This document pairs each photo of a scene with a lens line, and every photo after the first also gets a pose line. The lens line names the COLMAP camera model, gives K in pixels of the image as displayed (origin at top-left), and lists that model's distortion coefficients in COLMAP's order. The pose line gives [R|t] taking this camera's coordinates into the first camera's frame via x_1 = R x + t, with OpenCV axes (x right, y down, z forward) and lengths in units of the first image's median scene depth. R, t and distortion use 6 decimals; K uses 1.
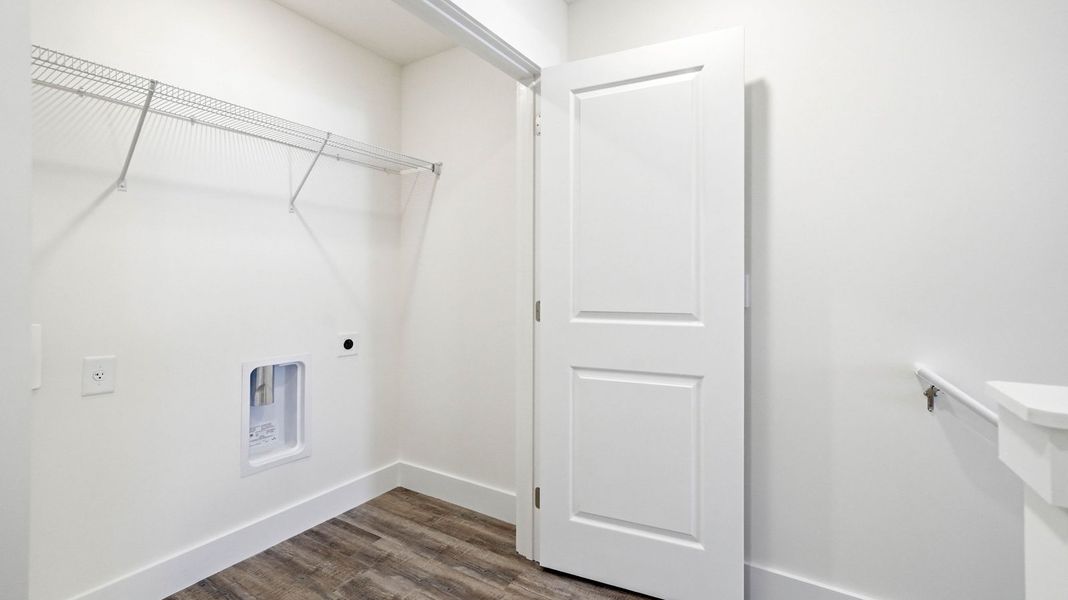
lens RADIAL K [[447.0, 0, 534.0], [0, 447.0, 300.0], [0, 0, 1]] dist [0.004376, 0.000260]
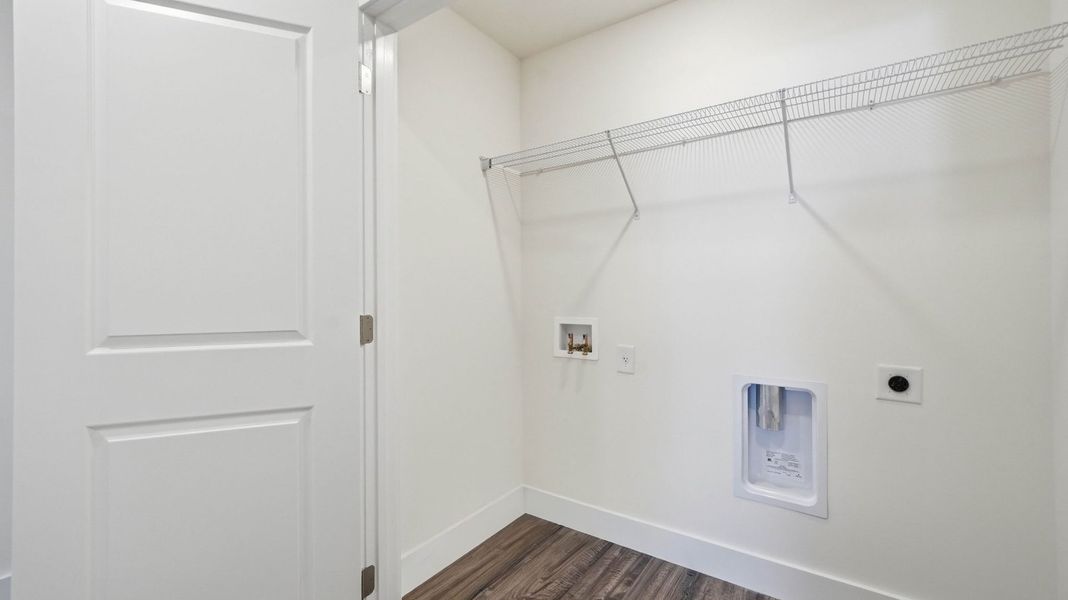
lens RADIAL K [[434.1, 0, 534.0], [0, 434.1, 300.0], [0, 0, 1]] dist [-0.001346, -0.000091]
pose [[-0.008757, 0.020720, -0.999747, 0.251043], [-0.033762, 0.999209, 0.021005, -0.021803], [0.999392, 0.033937, -0.008050, 0.552658]]
